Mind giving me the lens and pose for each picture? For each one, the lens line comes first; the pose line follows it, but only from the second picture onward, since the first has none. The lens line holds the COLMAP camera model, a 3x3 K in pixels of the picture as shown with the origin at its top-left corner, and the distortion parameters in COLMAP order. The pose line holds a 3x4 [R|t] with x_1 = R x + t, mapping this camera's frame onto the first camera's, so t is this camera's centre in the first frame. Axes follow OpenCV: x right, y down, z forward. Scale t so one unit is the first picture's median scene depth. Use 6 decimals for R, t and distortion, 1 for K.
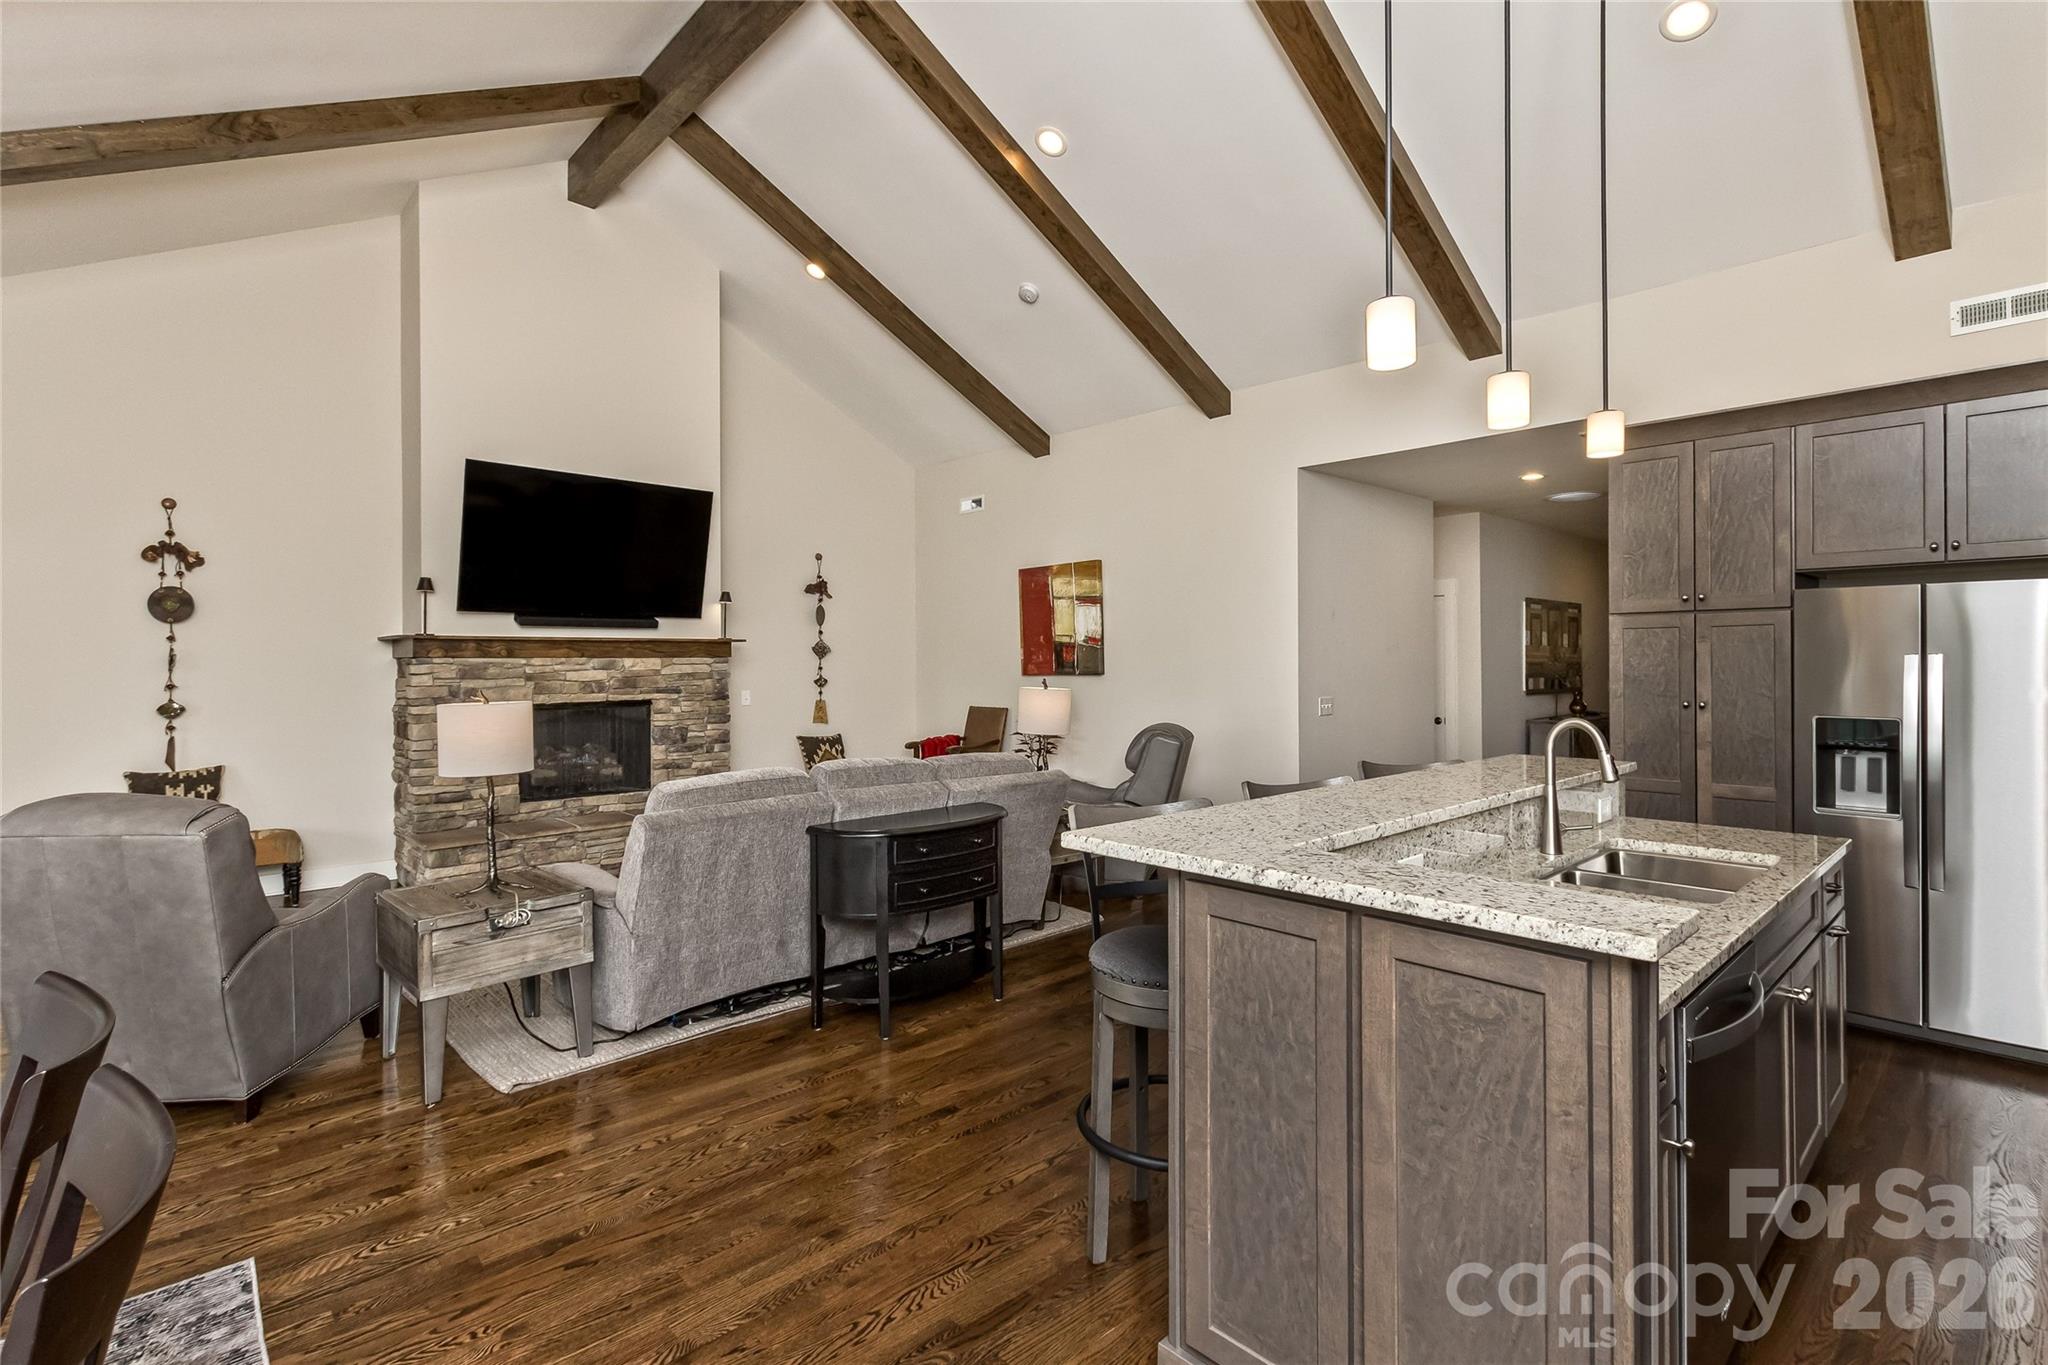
lens RADIAL K [[967.5, 0, 1024.5], [0, 967.5, 658.6], [0, 0, 1]] dist [0.008705, -0.000569]
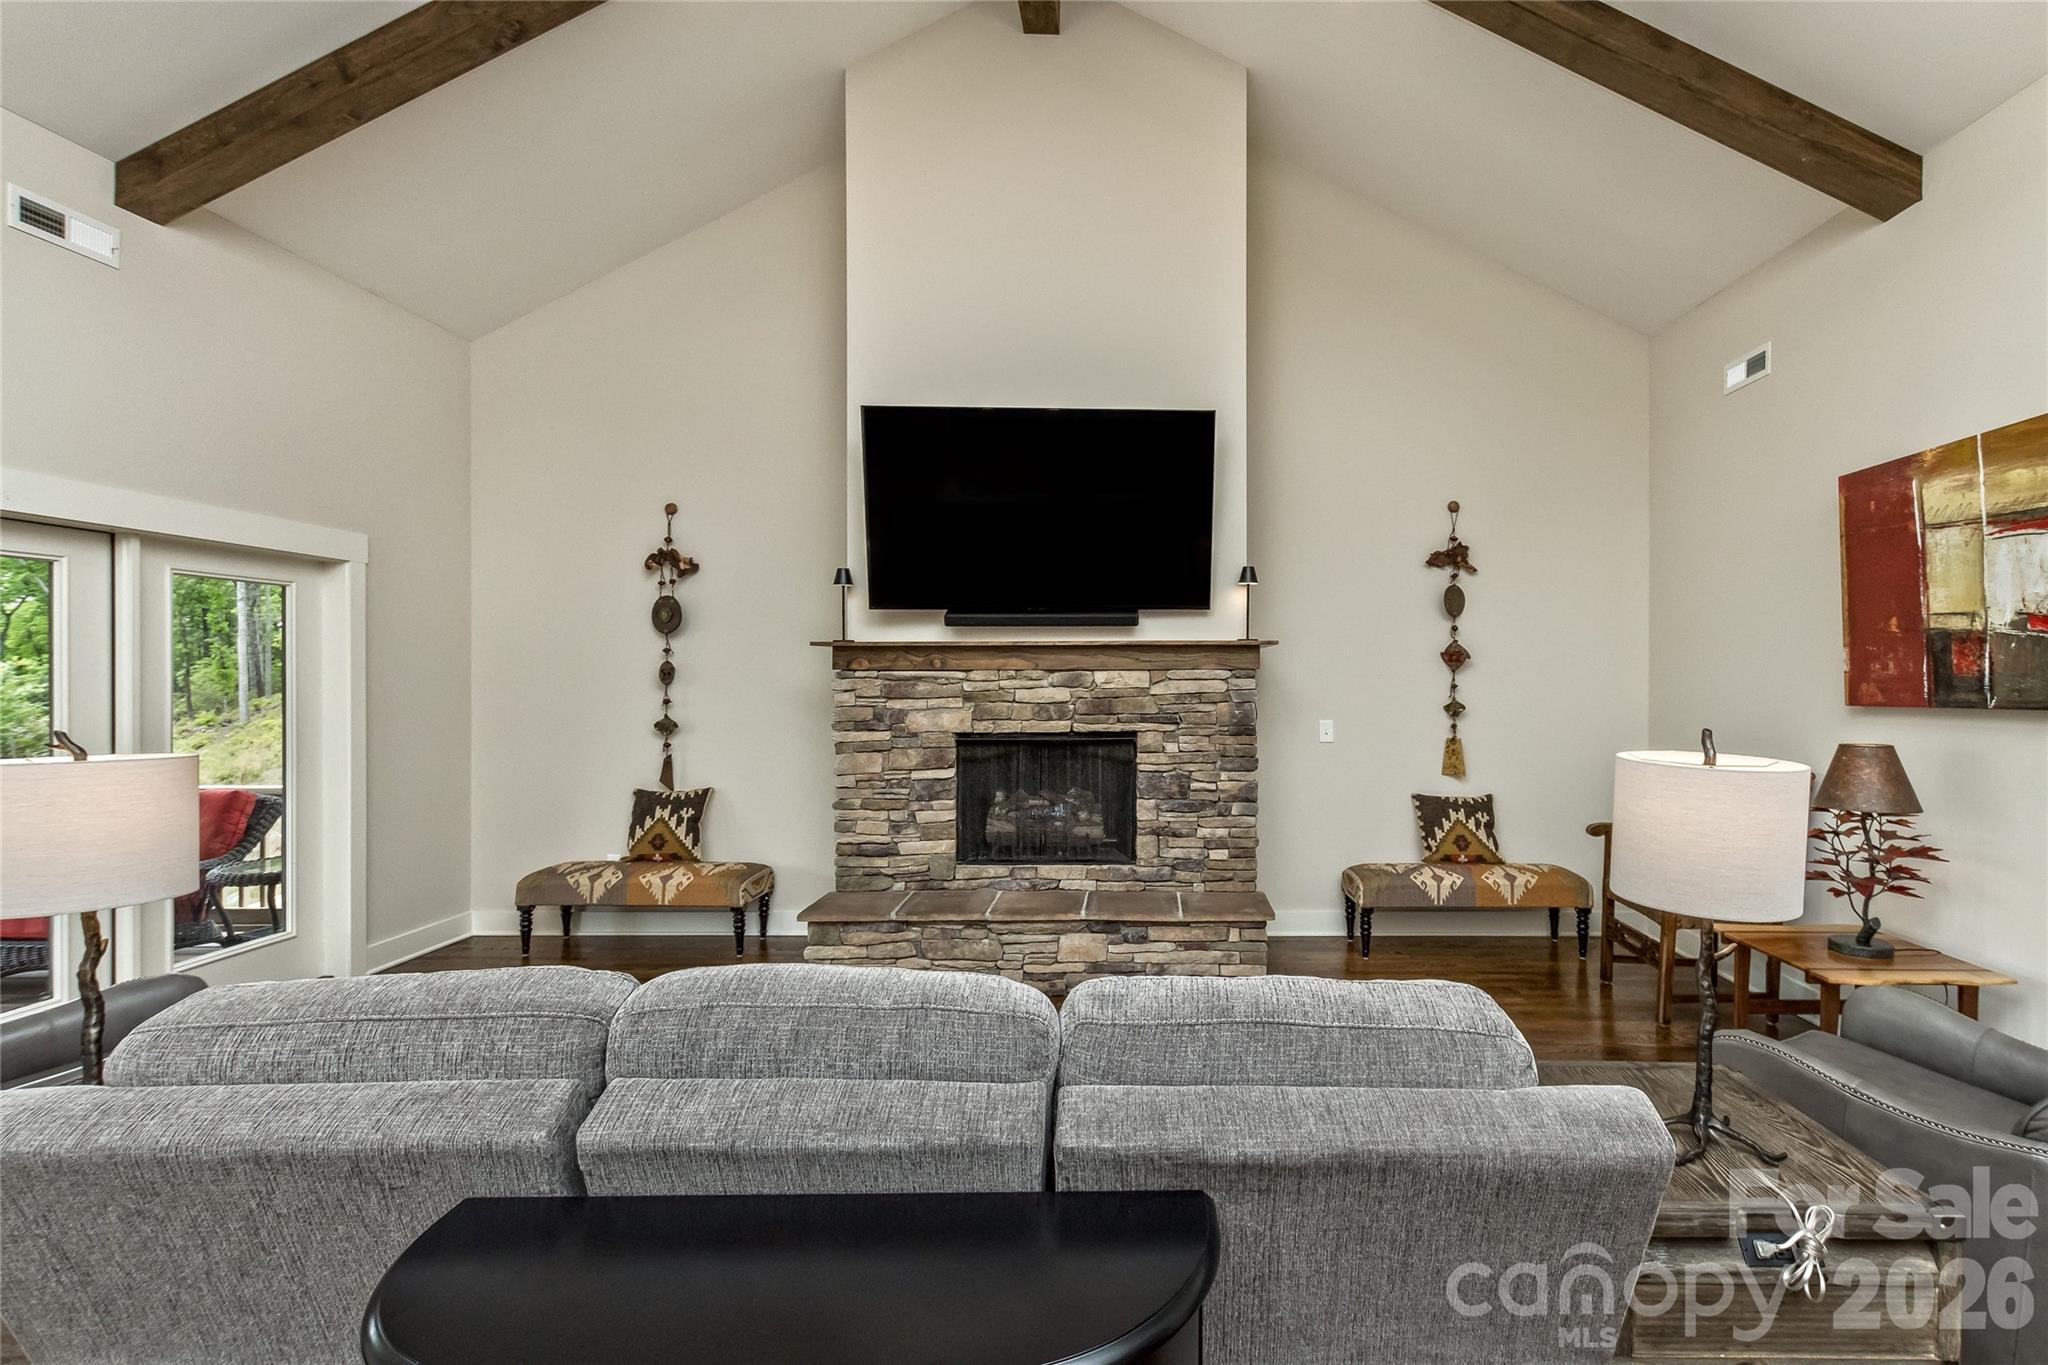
lens RADIAL K [[969.7, 0, 1127.4], [0, 969.7, 684.2], [0, 0, 1]] dist [0.001317, 0.000663]
pose [[0.724749, 0.006435, -0.688982, 0.084509], [0.000771, 0.999948, 0.010150, 0.002200], [0.689012, -0.007887, 0.724707, 0.532605]]
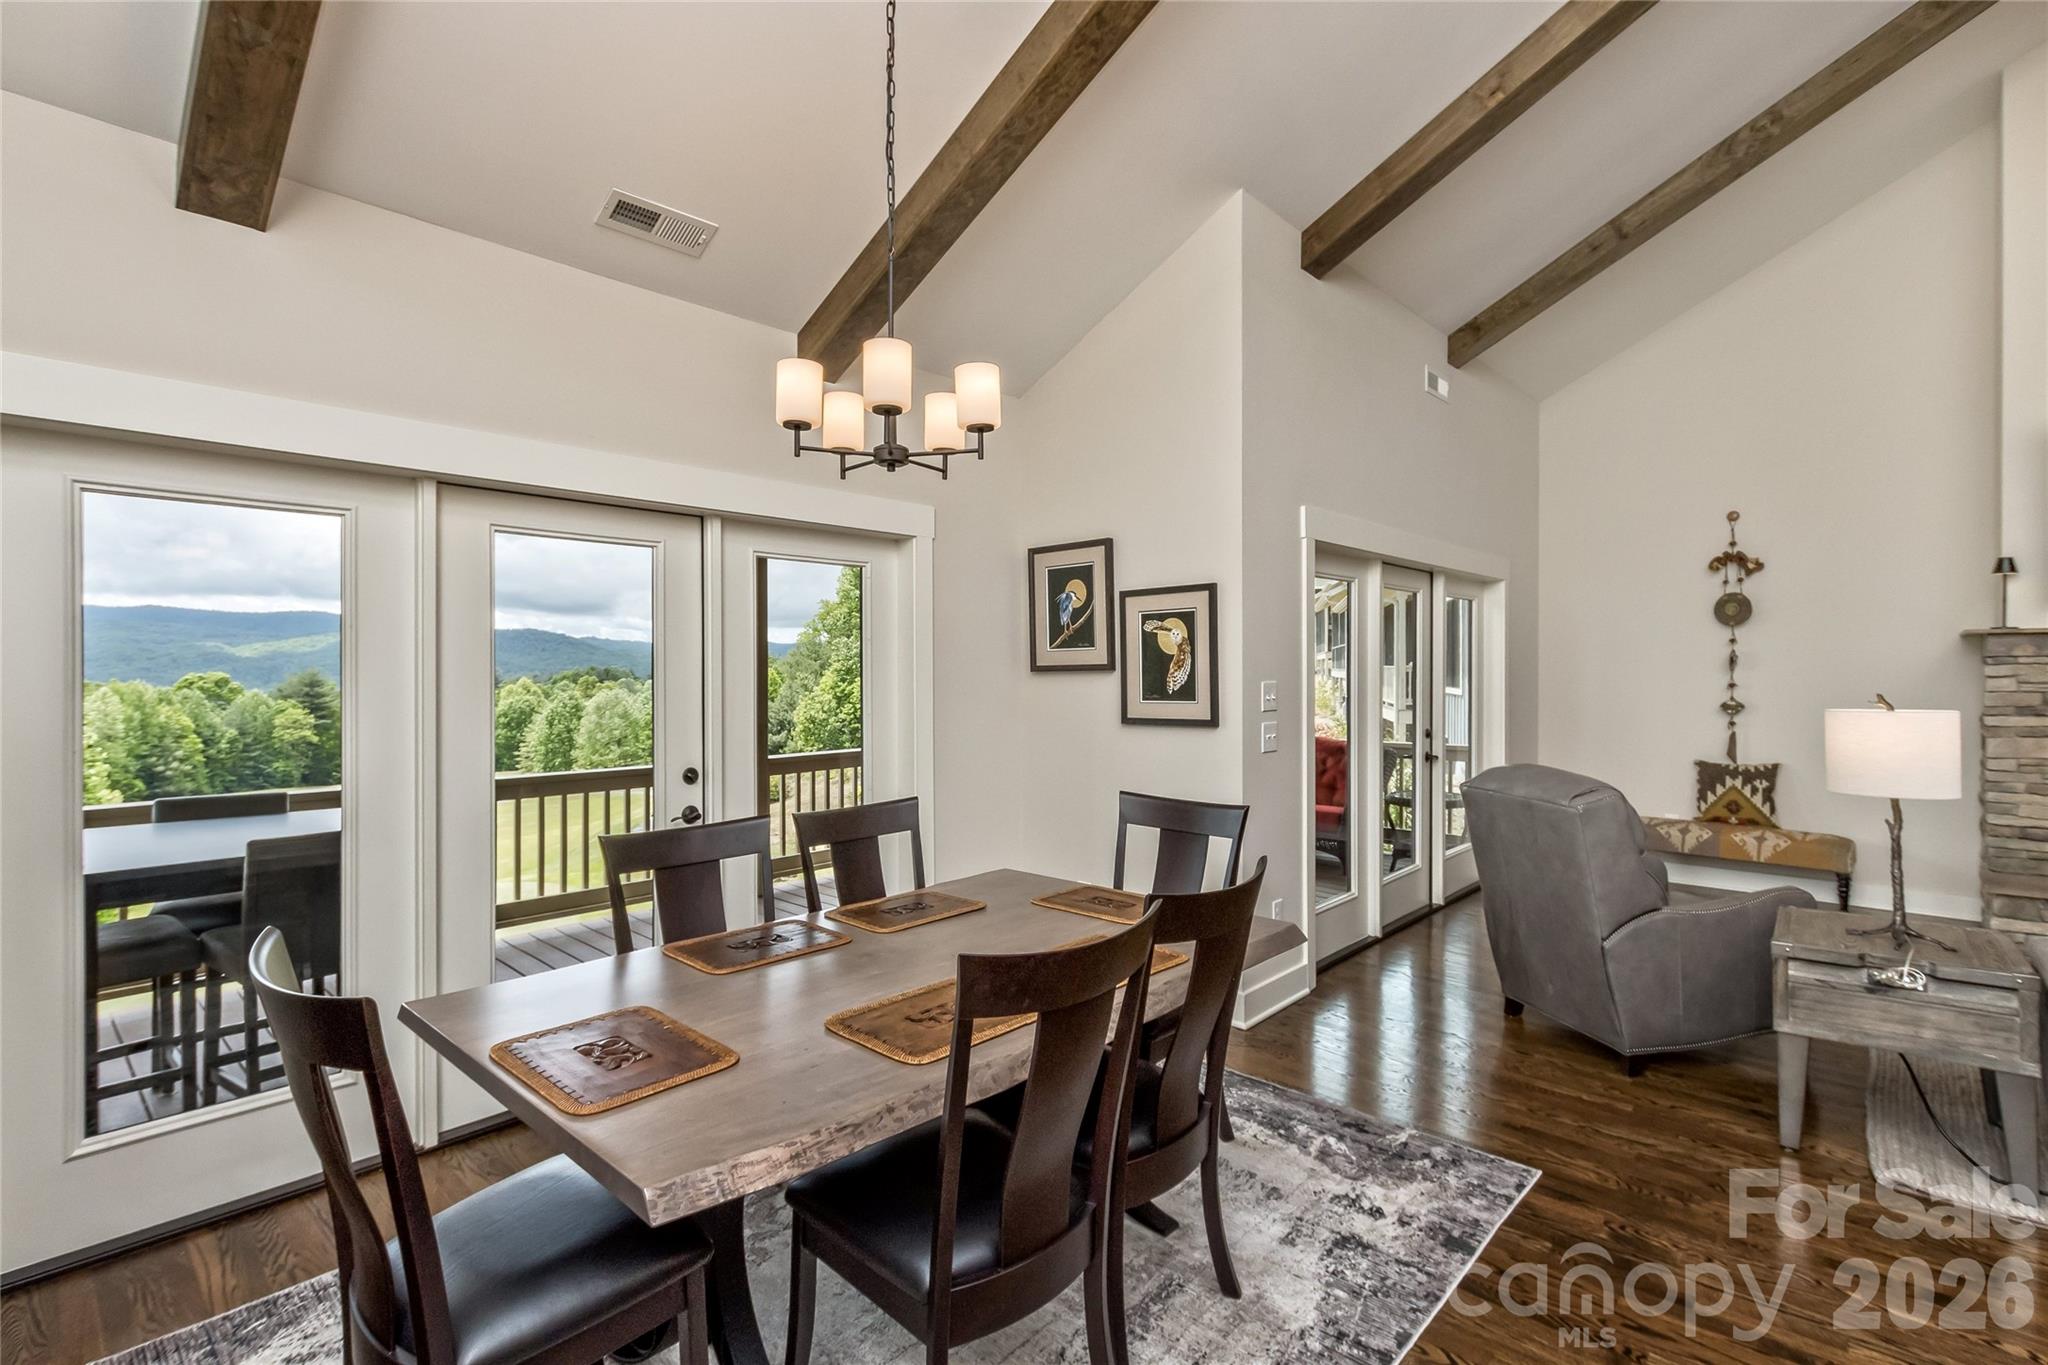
lens RADIAL K [[967.5, 0, 1019.2], [0, 967.5, 670.7], [0, 0, 1]] dist [0.008705, -0.000569]
pose [[0.085431, 0.006970, -0.996320, 0.112508], [0.004344, 0.999963, 0.007368, 0.001045], [0.996335, -0.004957, 0.085398, 0.100631]]
